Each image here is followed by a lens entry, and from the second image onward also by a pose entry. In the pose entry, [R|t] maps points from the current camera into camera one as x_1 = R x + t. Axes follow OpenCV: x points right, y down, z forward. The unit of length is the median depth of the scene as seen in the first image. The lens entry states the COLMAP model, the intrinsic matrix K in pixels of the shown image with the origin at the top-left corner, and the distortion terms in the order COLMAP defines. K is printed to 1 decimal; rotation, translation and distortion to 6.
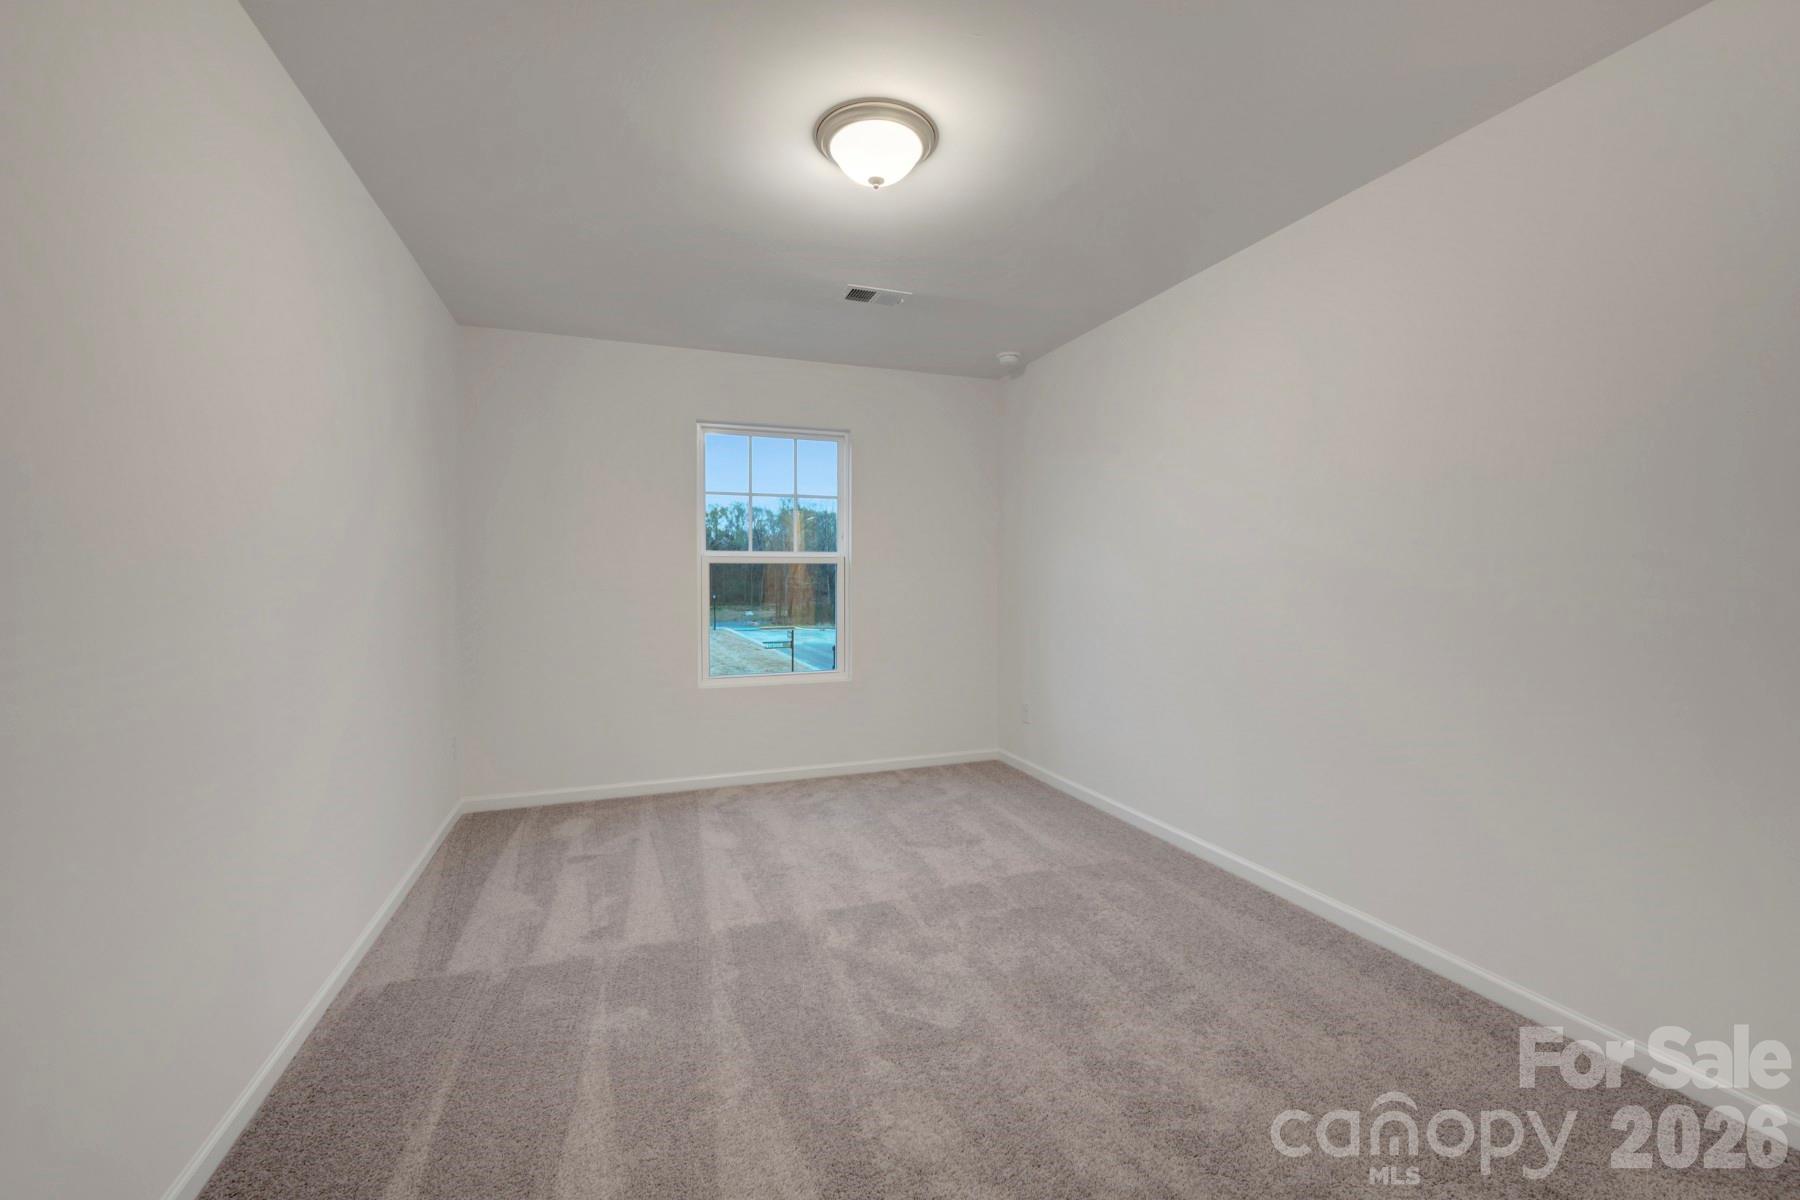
lens RADIAL K [[714.5, 0, 863.0], [0, 714.5, 581.6], [0, 0, 1]] dist [0.001865, -0.000010]
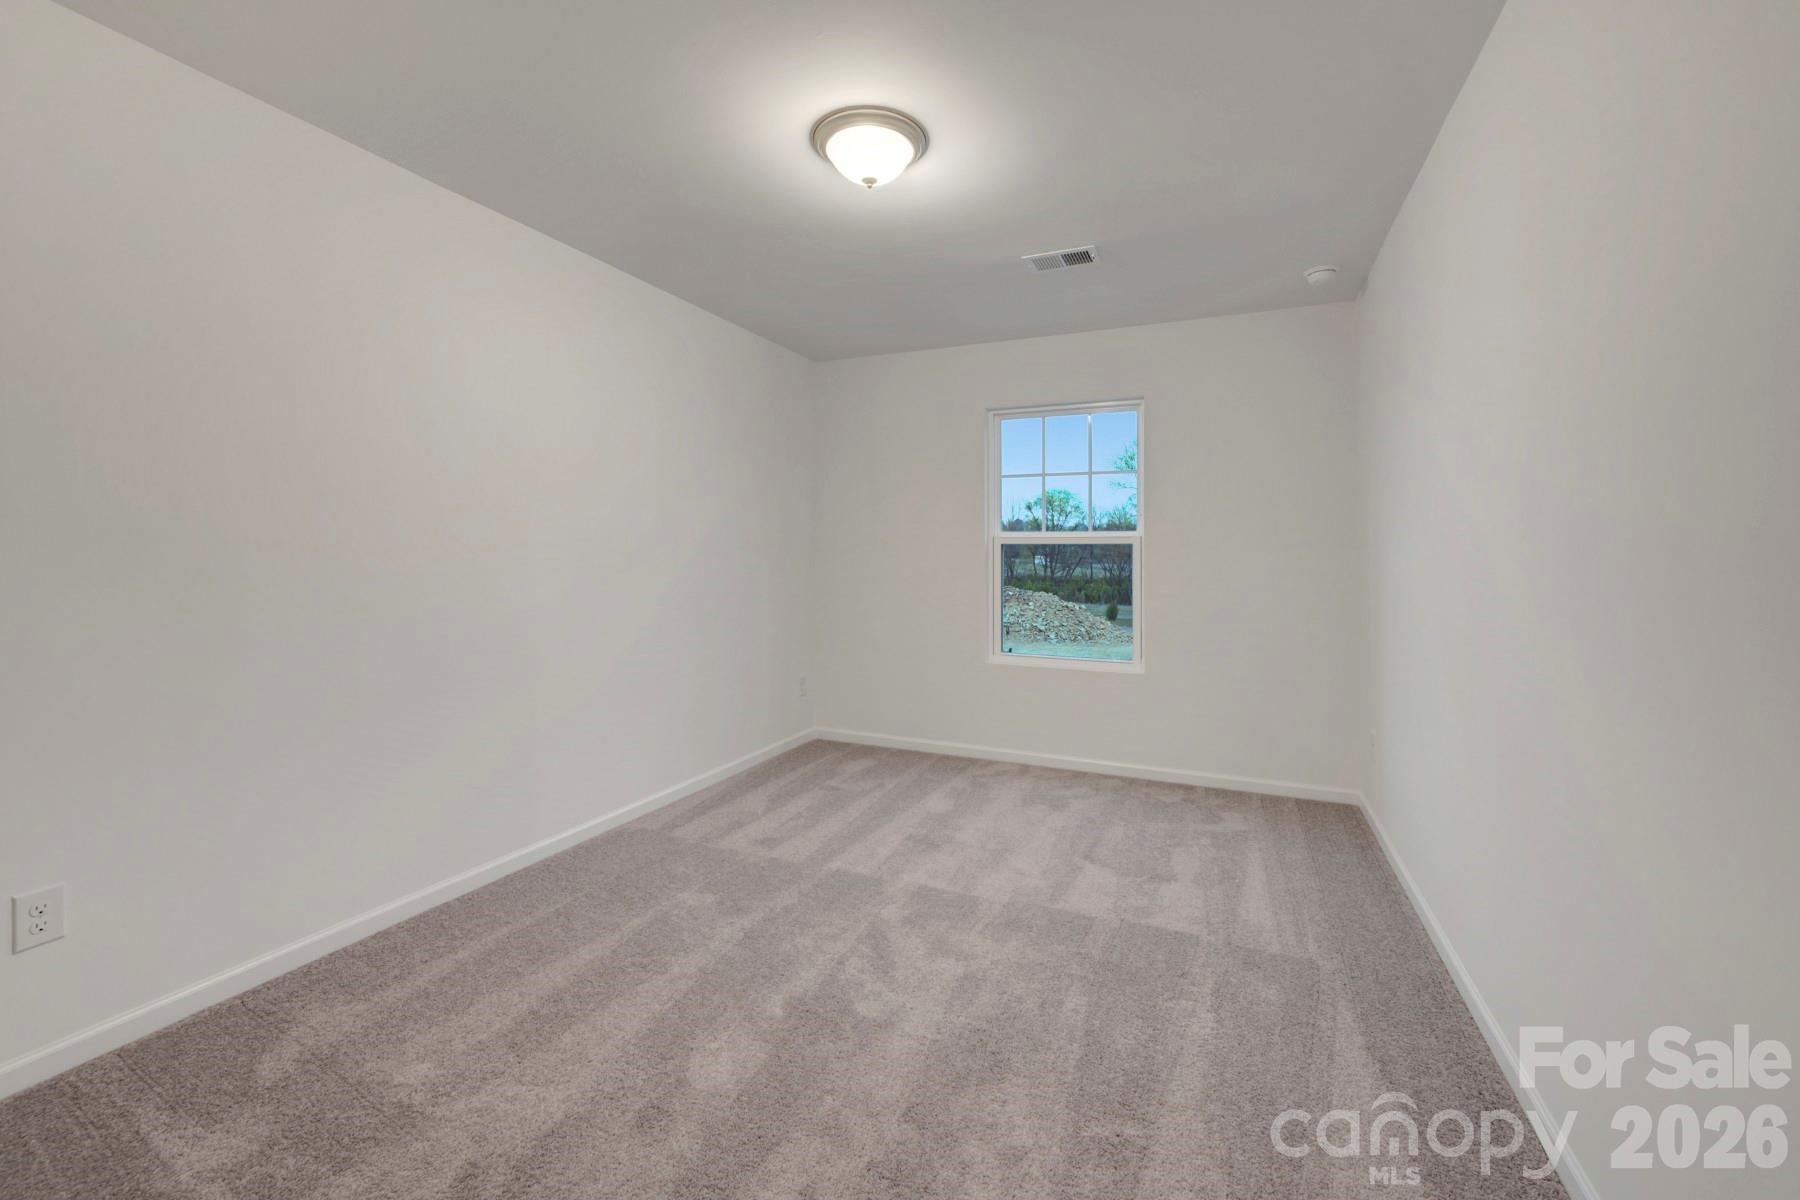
lens RADIAL K [[714.5, 0, 910.1], [0, 714.5, 547.2], [0, 0, 1]] dist [0.001865, -0.000010]
pose [[0.736419, 0.000460, -0.676525, 0.533640], [-0.014553, 0.999779, -0.015161, -0.004467], [0.676369, 0.021010, 0.736263, 0.195116]]
